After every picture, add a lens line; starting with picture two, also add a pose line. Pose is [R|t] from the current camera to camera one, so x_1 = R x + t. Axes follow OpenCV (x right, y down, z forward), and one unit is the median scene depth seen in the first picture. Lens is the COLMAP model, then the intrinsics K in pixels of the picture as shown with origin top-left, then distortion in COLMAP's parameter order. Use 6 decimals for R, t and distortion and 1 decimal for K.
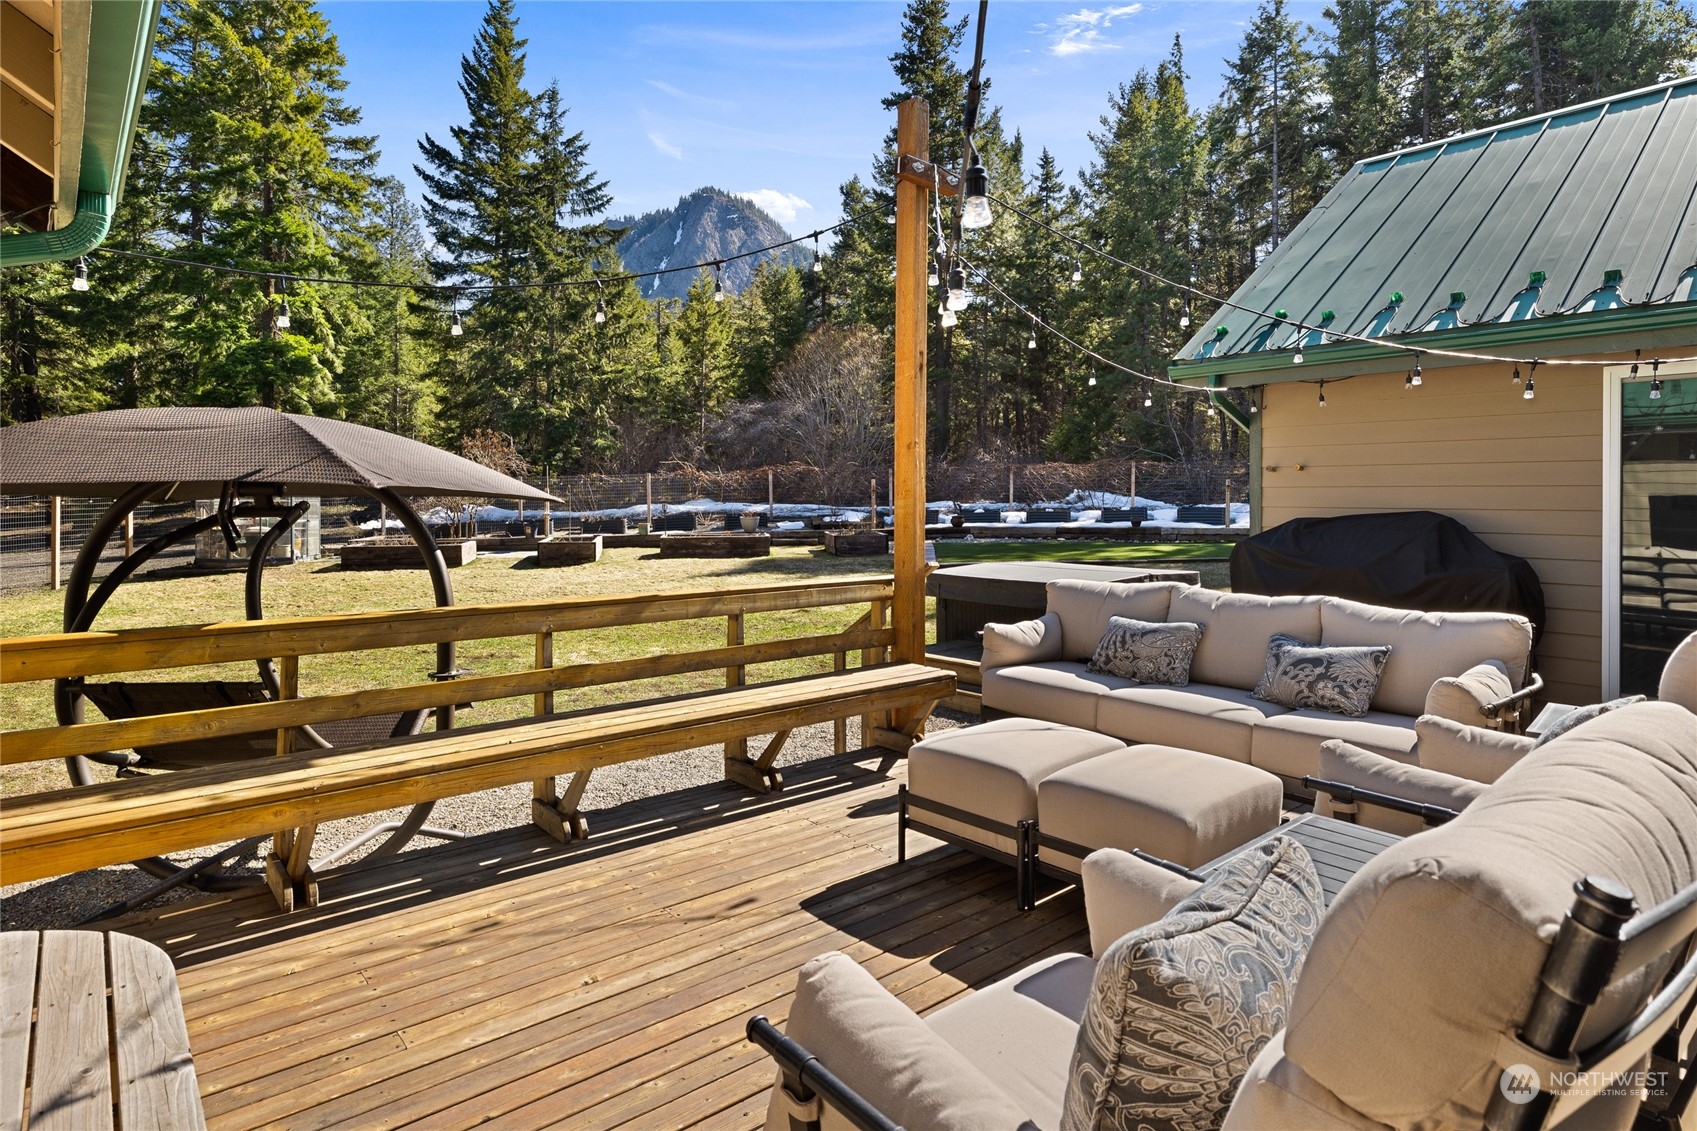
lens RADIAL K [[912.9, 0, 851.5], [0, 912.9, 506.8], [0, 0, 1]] dist [0.003989, 0.000198]
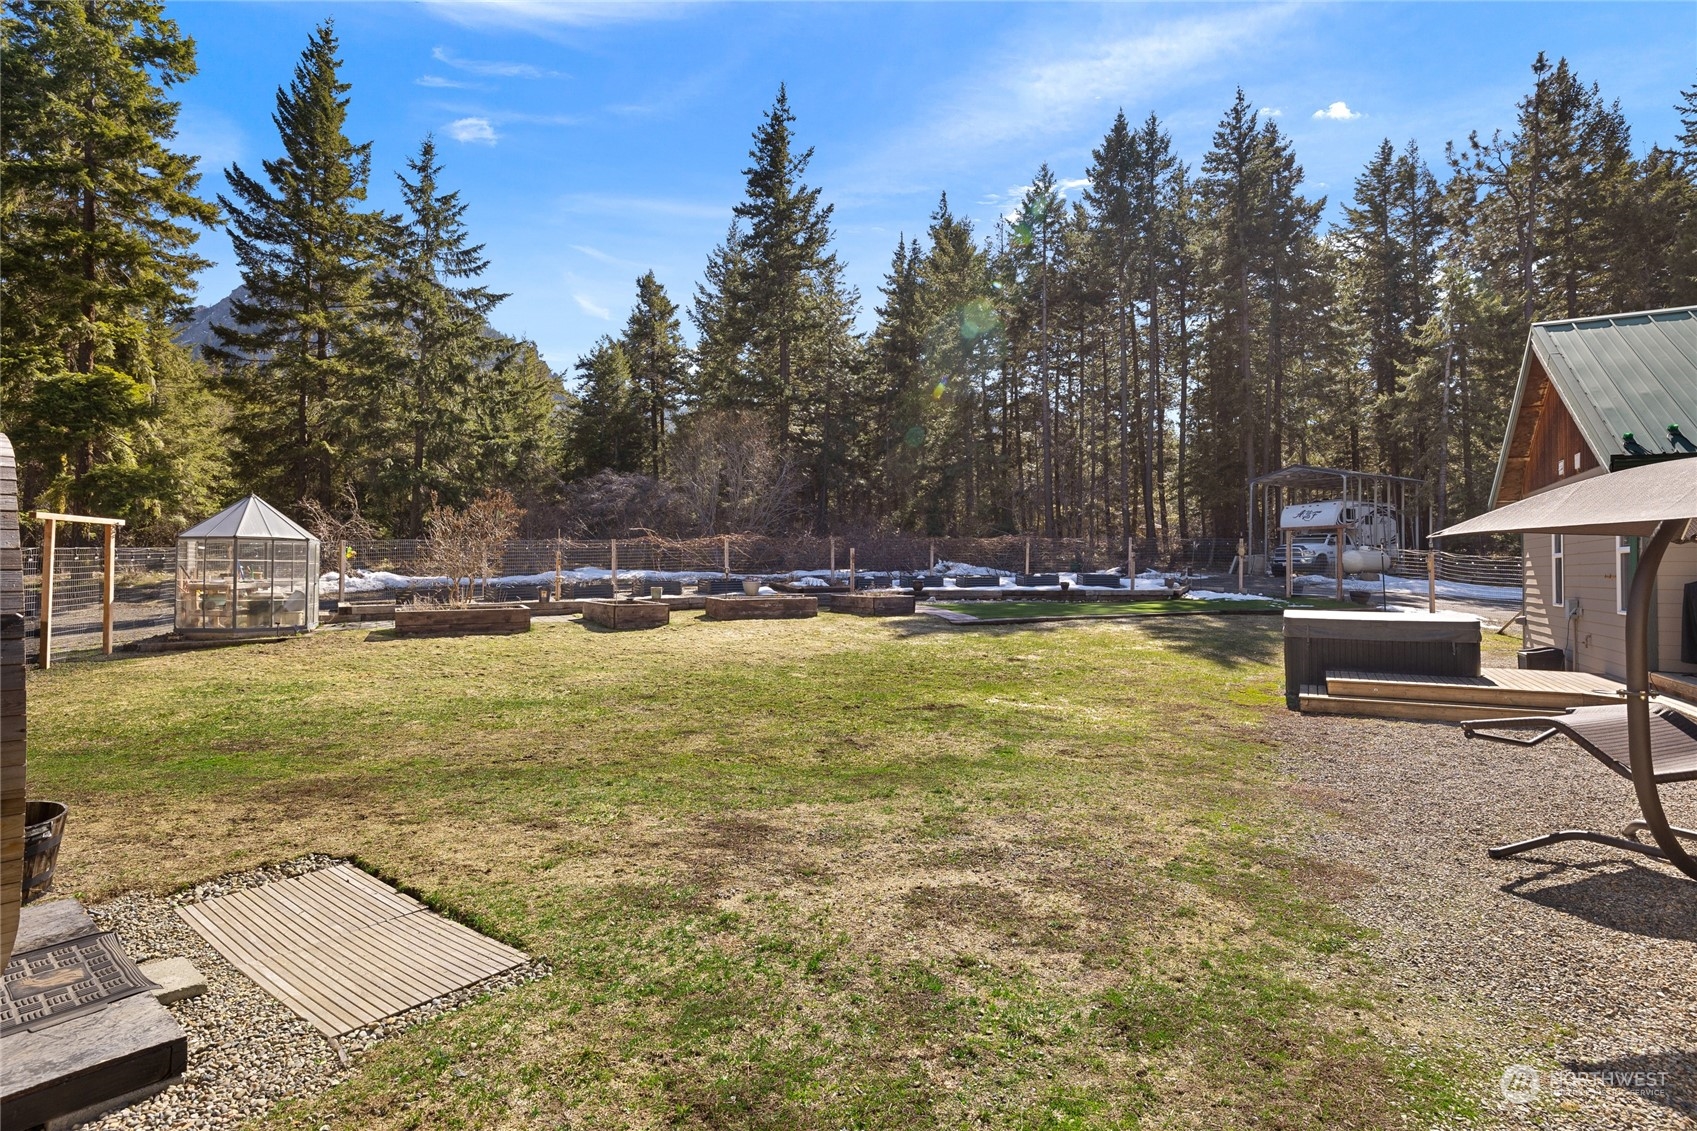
lens RADIAL K [[816.7, 0, 842.4], [0, 816.7, 566.1], [0, 0, 1]] dist [-0.006539, 0.000038]
pose [[0.935079, 0.008599, 0.354336, -0.210448], [-0.001779, 0.999807, -0.019568, 0.006823], [-0.354436, 0.017667, 0.934914, 0.045940]]
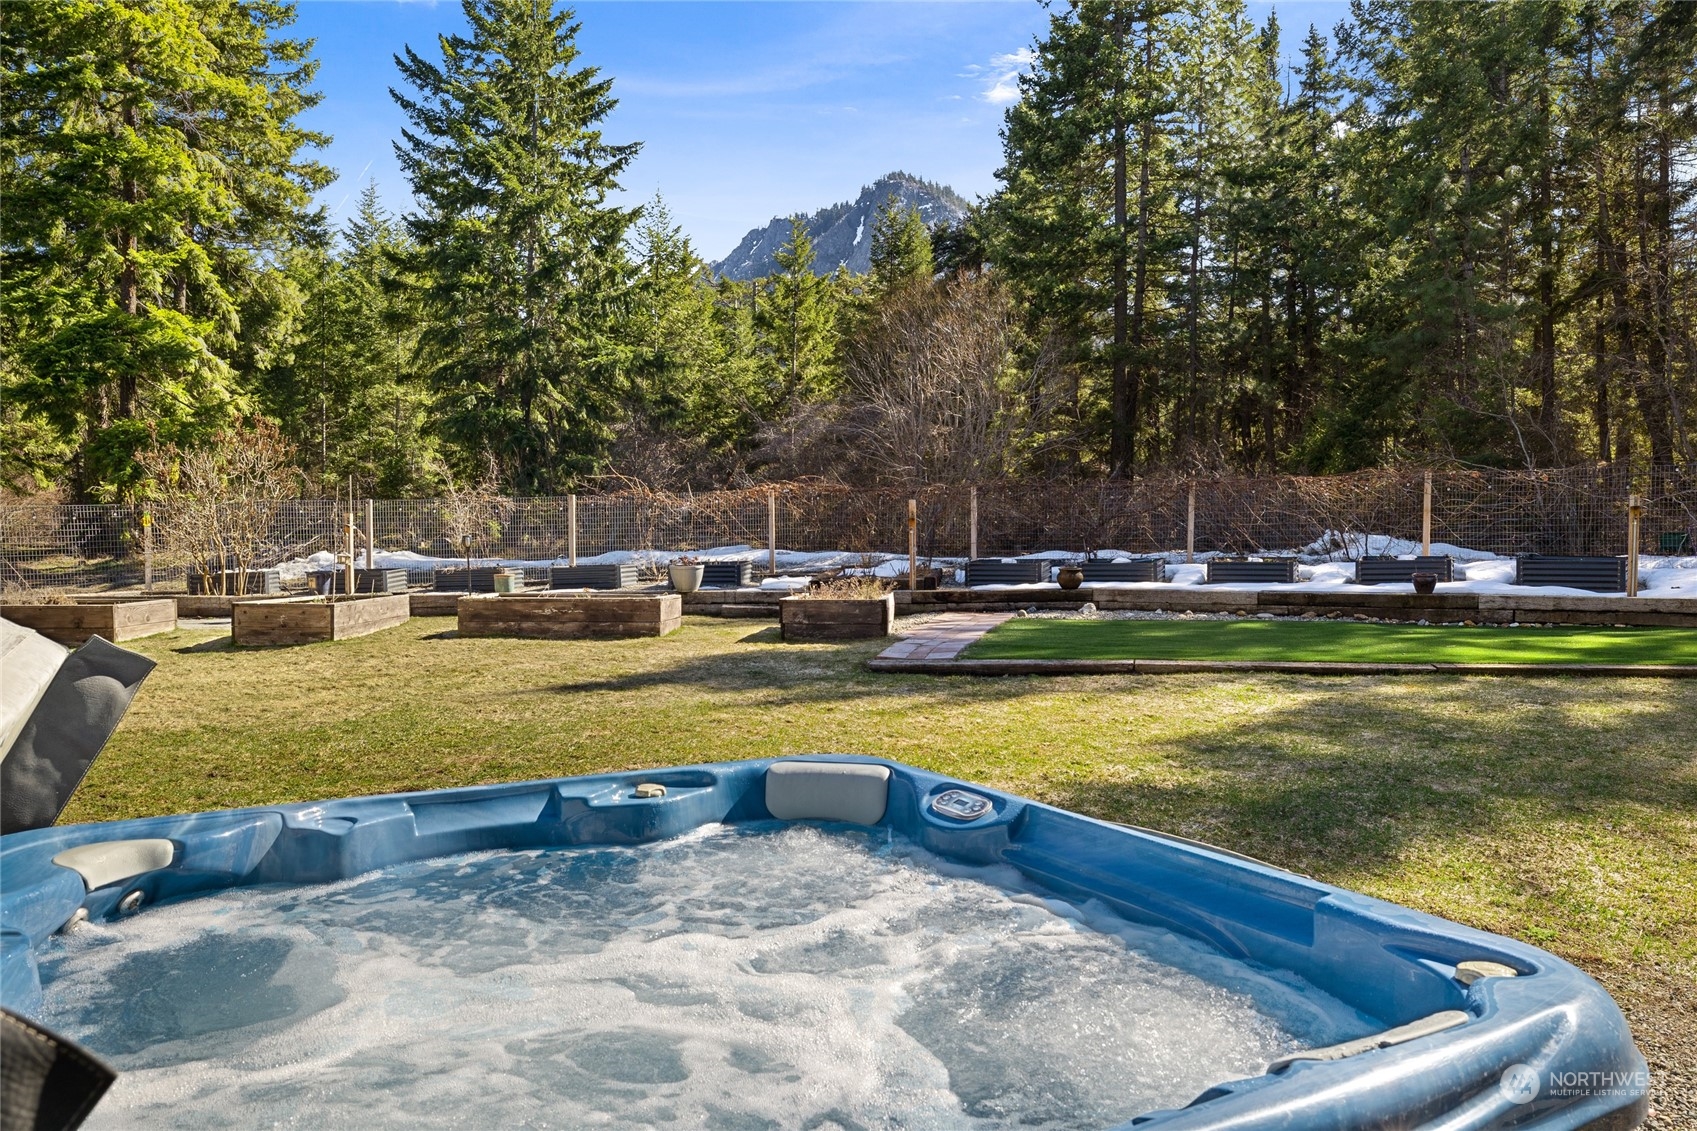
lens RADIAL K [[1137.8, 0, 853.7], [0, 1137.8, 572.2], [0, 0, 1]] dist [0.006672, -0.001627]
pose [[0.981903, 0.011390, -0.189042, 0.073241], [-0.010737, 0.999932, 0.004479, 0.006442], [0.189081, -0.002369, 0.981959, 0.198037]]
